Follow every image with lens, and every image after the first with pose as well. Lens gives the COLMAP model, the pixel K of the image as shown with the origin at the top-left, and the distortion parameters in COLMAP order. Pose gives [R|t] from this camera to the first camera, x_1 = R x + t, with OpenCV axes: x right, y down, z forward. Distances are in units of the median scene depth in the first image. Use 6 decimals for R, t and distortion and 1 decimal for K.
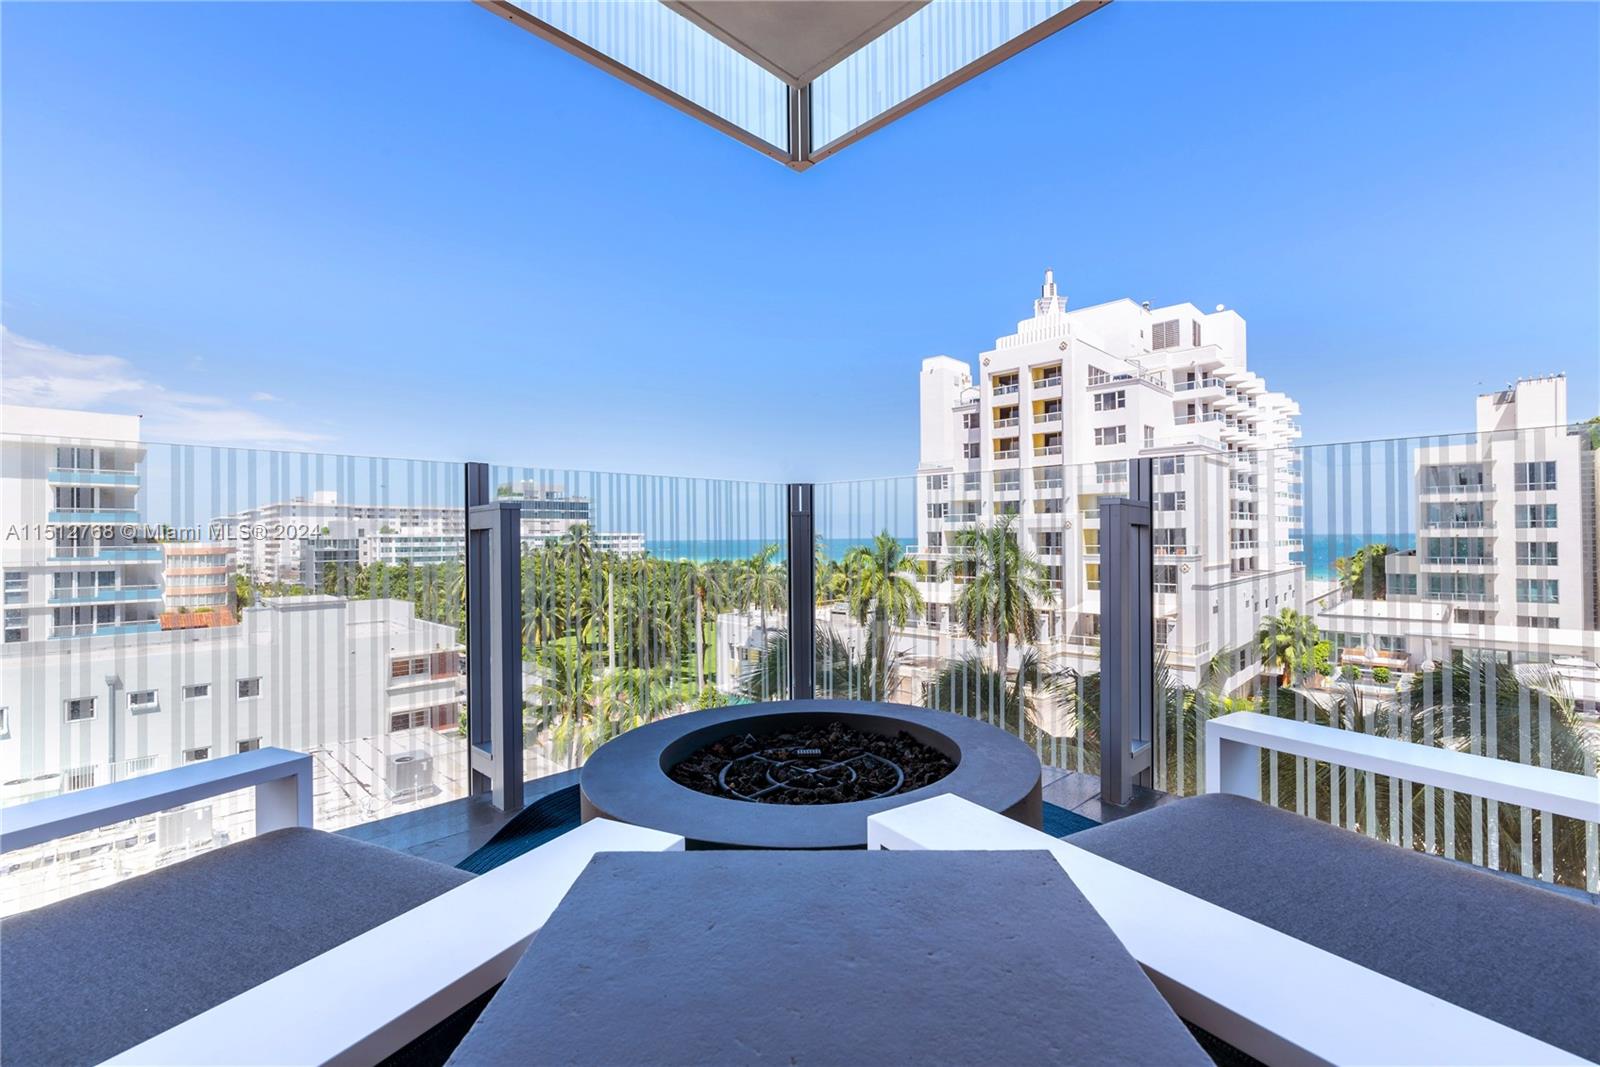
lens RADIAL K [[683.2, 0, 800.0], [0, 683.2, 533.5], [0, 0, 1]] dist [-0.000153, -0.000658]
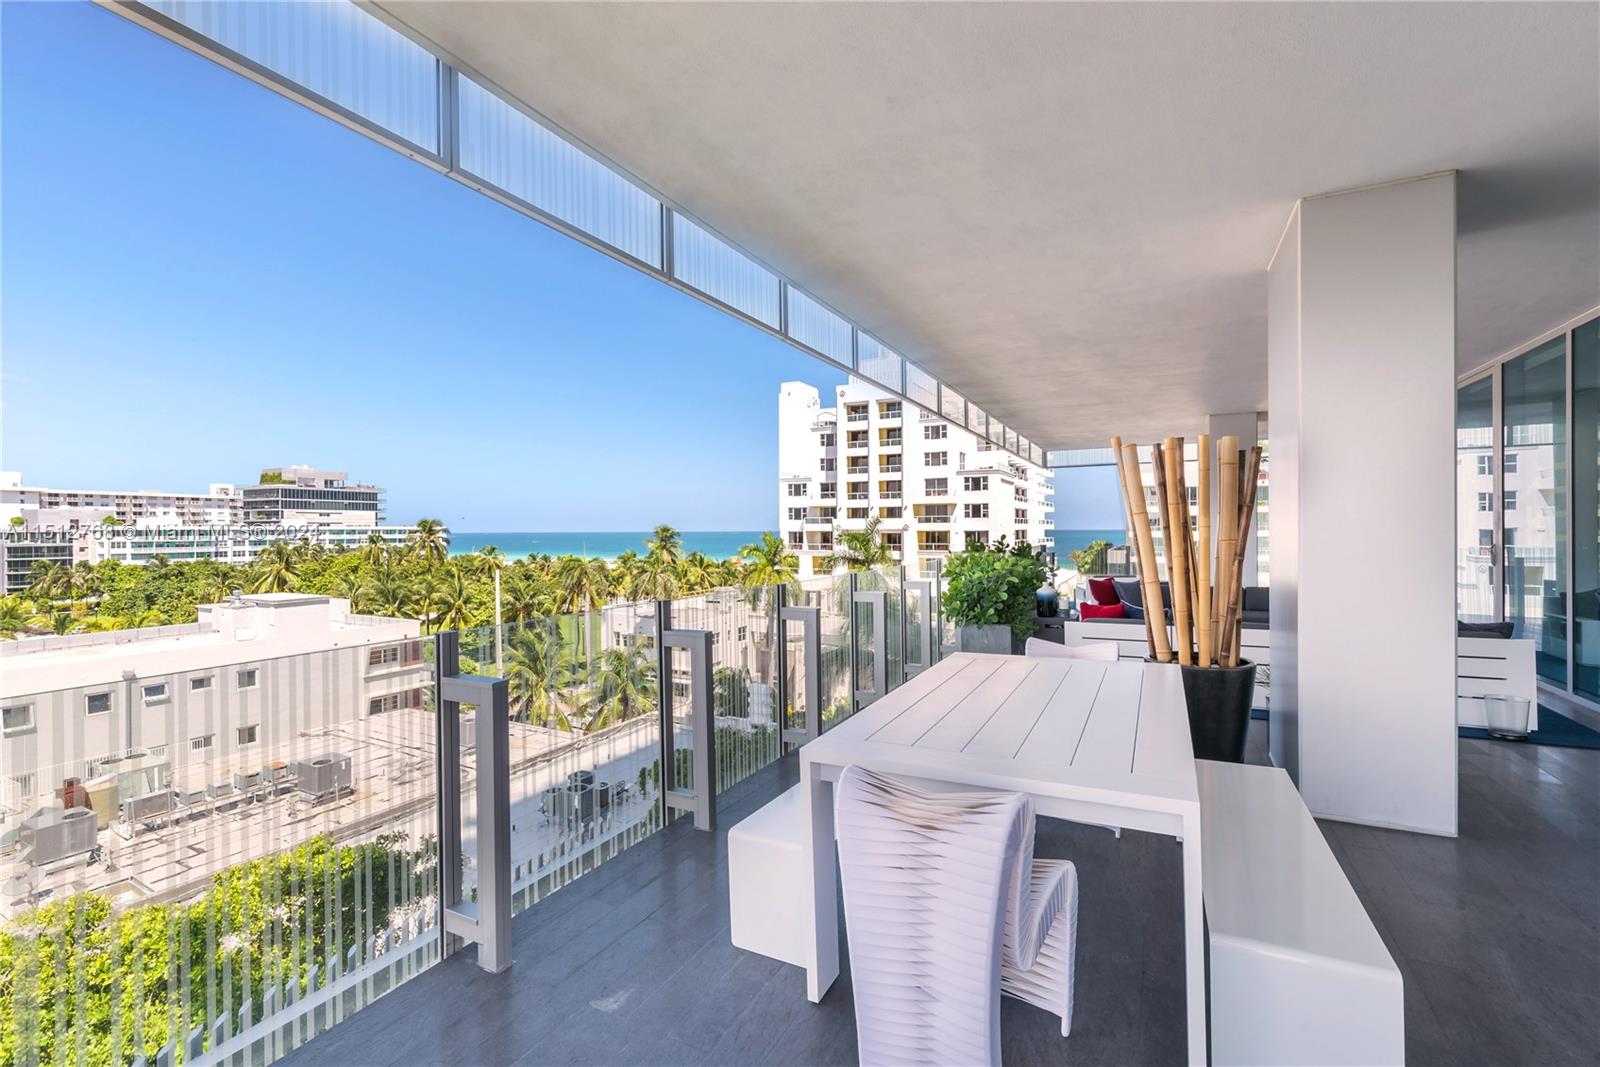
lens RADIAL K [[683.2, 0, 800.0], [0, 683.2, 533.5], [0, 0, 1]] dist [-0.000153, -0.000658]
pose [[0.956147, 0.004402, 0.292853, -0.158663], [-0.007074, 0.999942, 0.008065, -0.009505], [-0.292801, -0.009782, 0.956123, -0.153596]]
